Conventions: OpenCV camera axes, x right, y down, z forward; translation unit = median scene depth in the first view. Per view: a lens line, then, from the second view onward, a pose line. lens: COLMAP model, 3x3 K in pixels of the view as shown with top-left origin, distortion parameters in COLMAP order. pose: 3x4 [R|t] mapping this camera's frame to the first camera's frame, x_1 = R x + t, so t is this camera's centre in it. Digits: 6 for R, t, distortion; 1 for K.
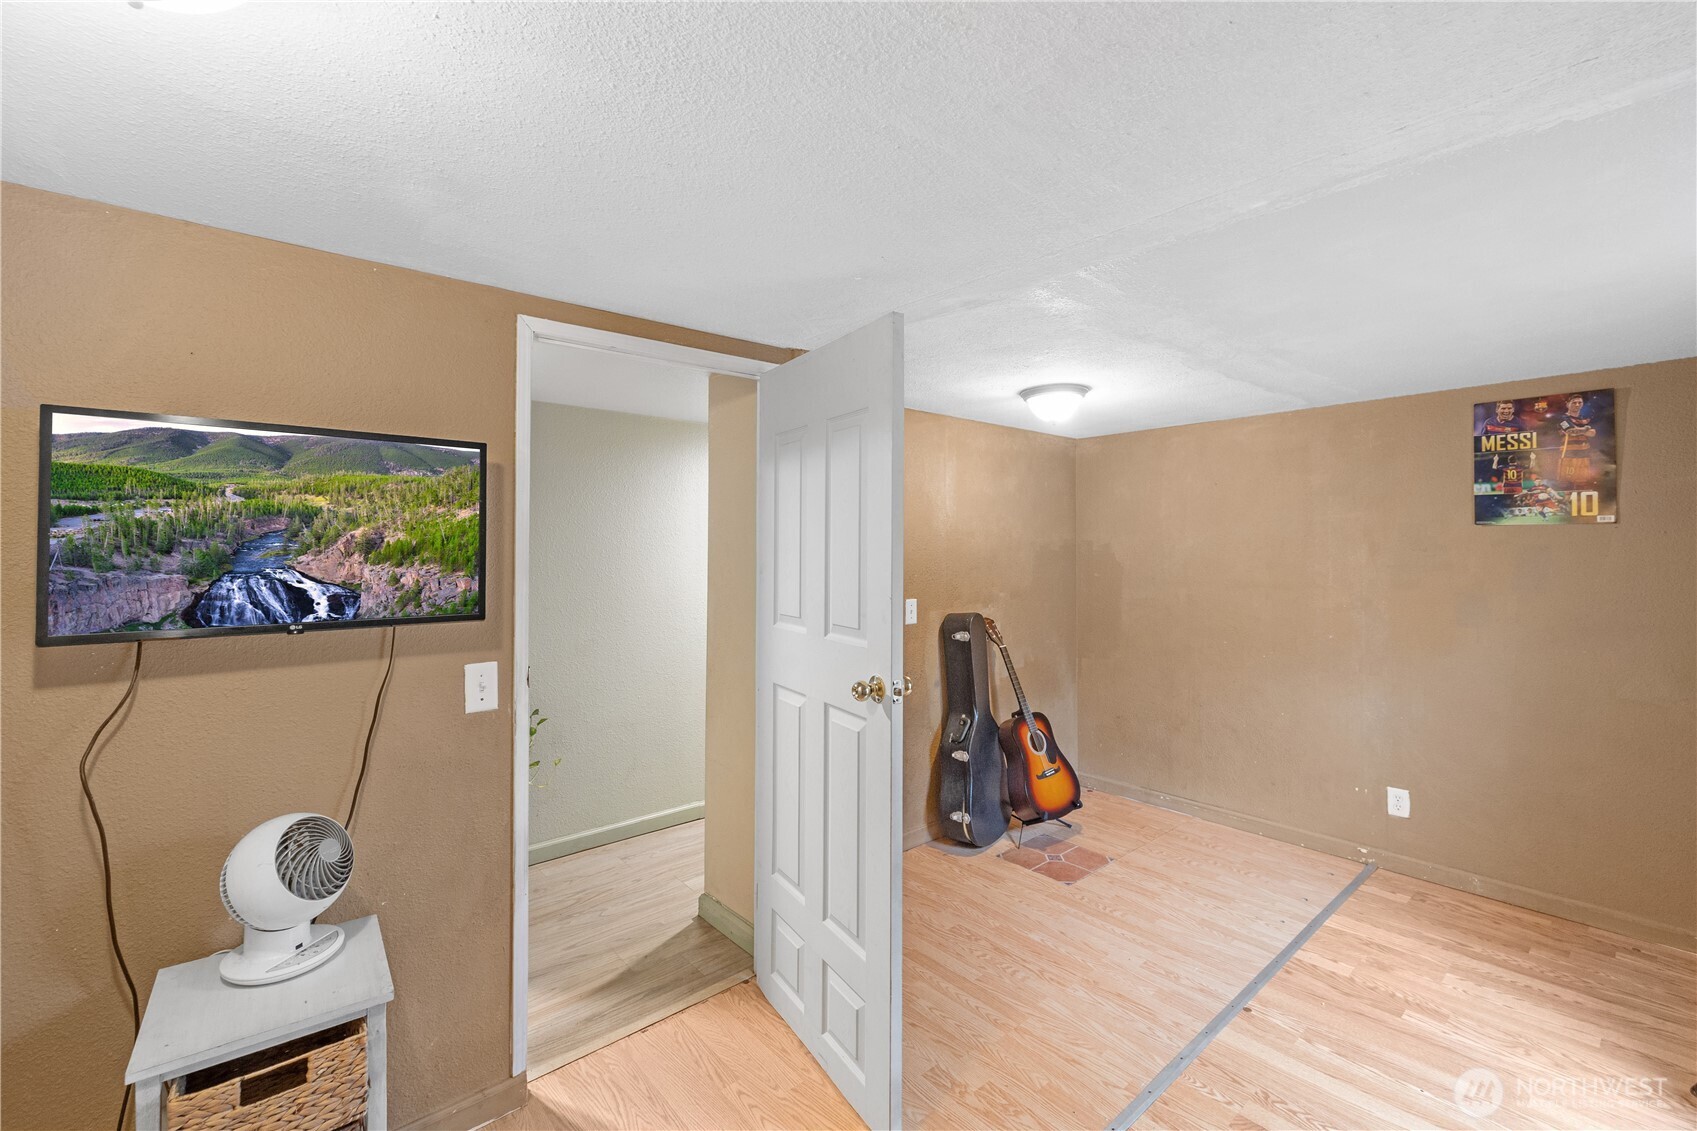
lens RADIAL K [[709.8, 0, 841.2], [0, 709.8, 563.4], [0, 0, 1]] dist [-0.000793, 0.000141]
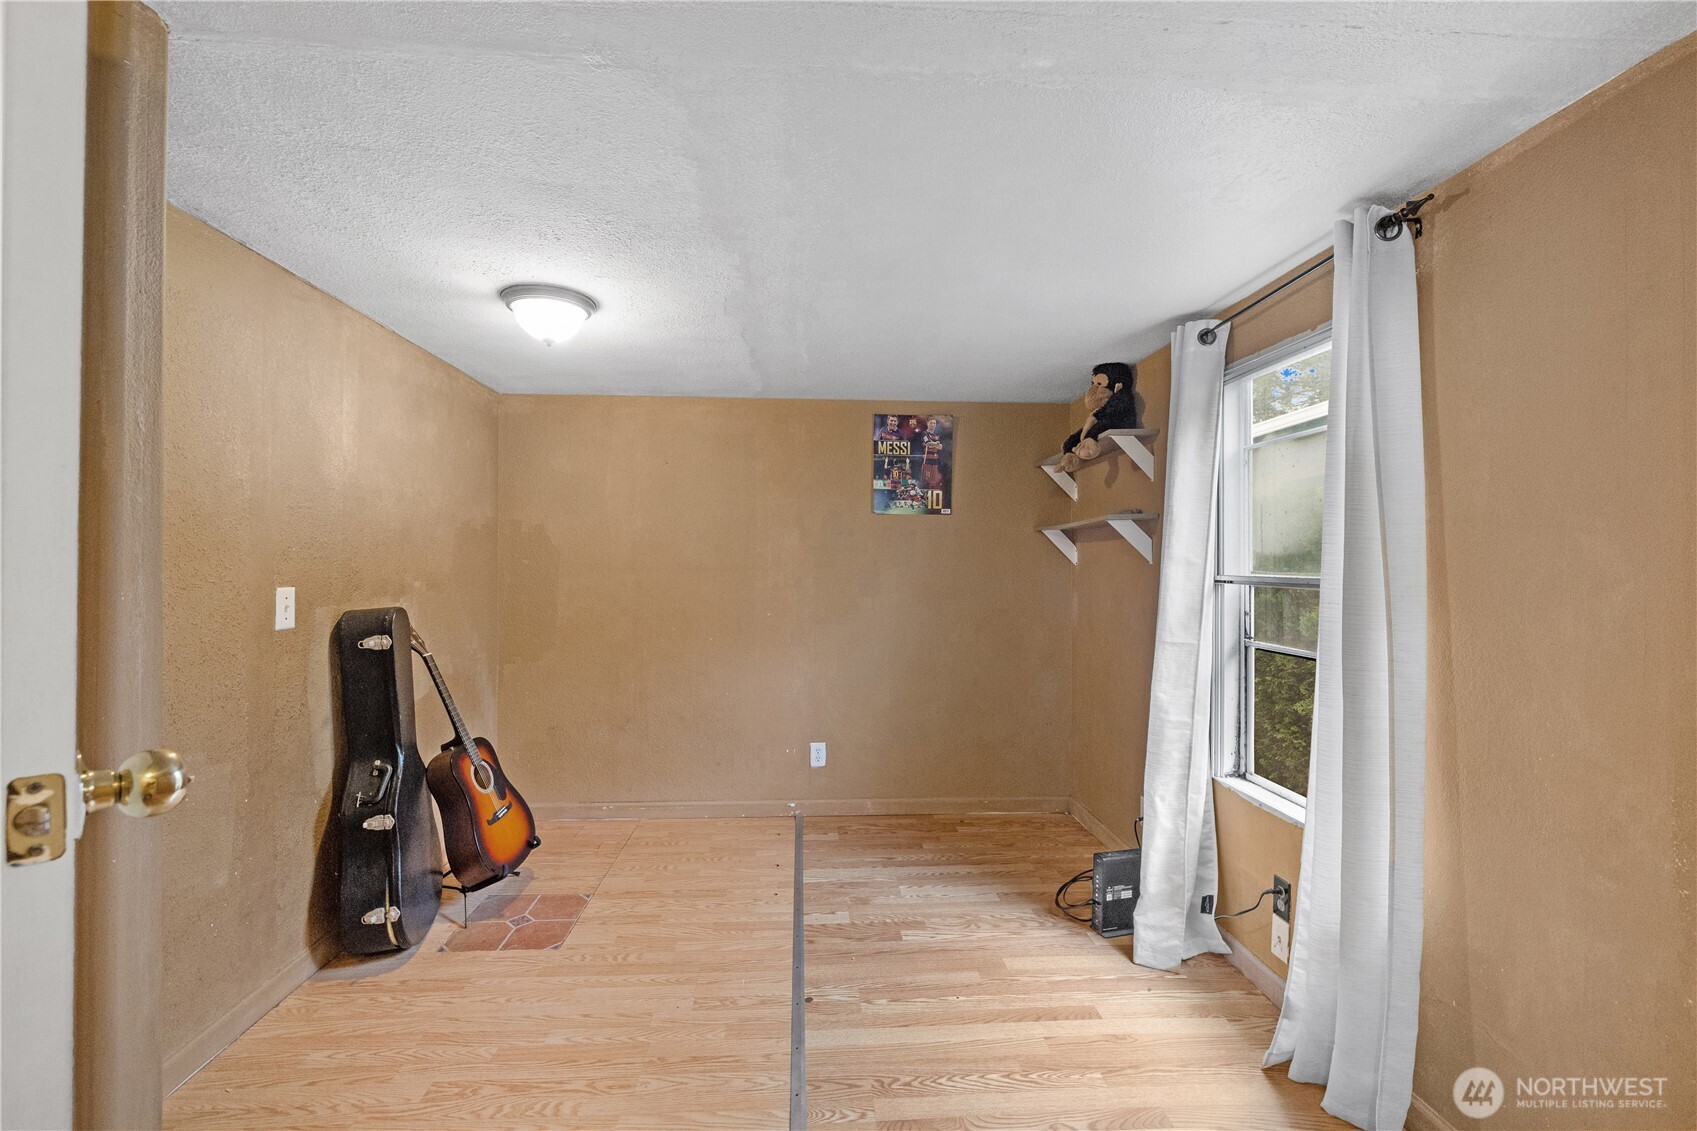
lens RADIAL K [[709.8, 0, 841.2], [0, 709.8, 563.4], [0, 0, 1]] dist [-0.000793, 0.000141]
pose [[0.607009, 0.005826, 0.794674, -0.117976], [0.008372, 0.999871, -0.013725, 0.049856], [-0.794651, 0.014985, 0.606882, 0.300452]]
